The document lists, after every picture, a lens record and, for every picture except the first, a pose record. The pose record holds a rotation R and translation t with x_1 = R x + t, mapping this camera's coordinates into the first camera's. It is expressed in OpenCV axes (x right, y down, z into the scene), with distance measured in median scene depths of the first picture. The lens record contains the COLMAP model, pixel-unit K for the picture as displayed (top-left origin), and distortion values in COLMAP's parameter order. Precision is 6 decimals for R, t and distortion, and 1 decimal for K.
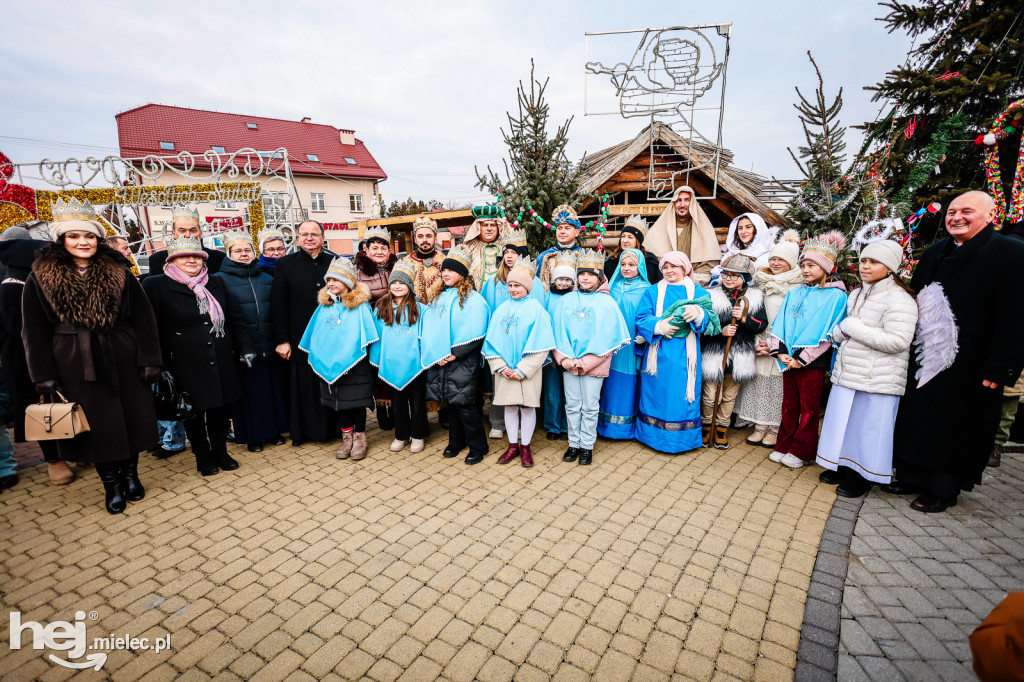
lens RADIAL K [[489.3, 0, 515.1], [0, 489.3, 343.9], [0, 0, 1]] dist [0.000061, 0.000002]
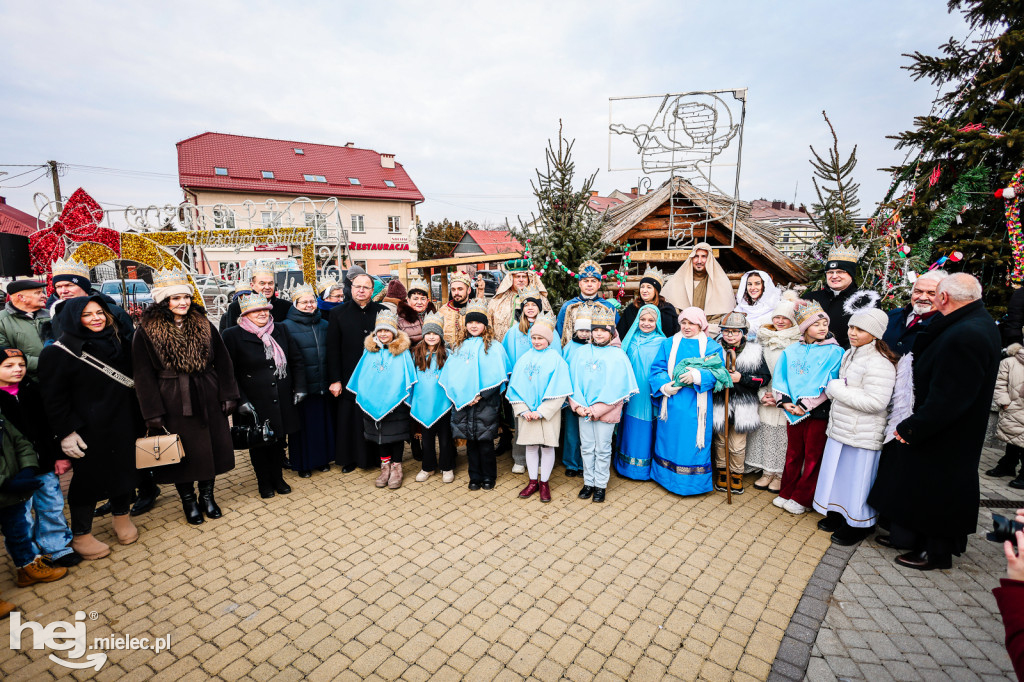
lens RADIAL K [[494.3, 0, 512.2], [0, 494.3, 344.6], [0, 0, 1]] dist [0.000685, -0.000355]
pose [[0.997248, 0.018837, -0.071712, 0.023692], [-0.021503, 0.999099, -0.036588, -0.059250], [0.070958, 0.038029, 0.996754, -0.124671]]
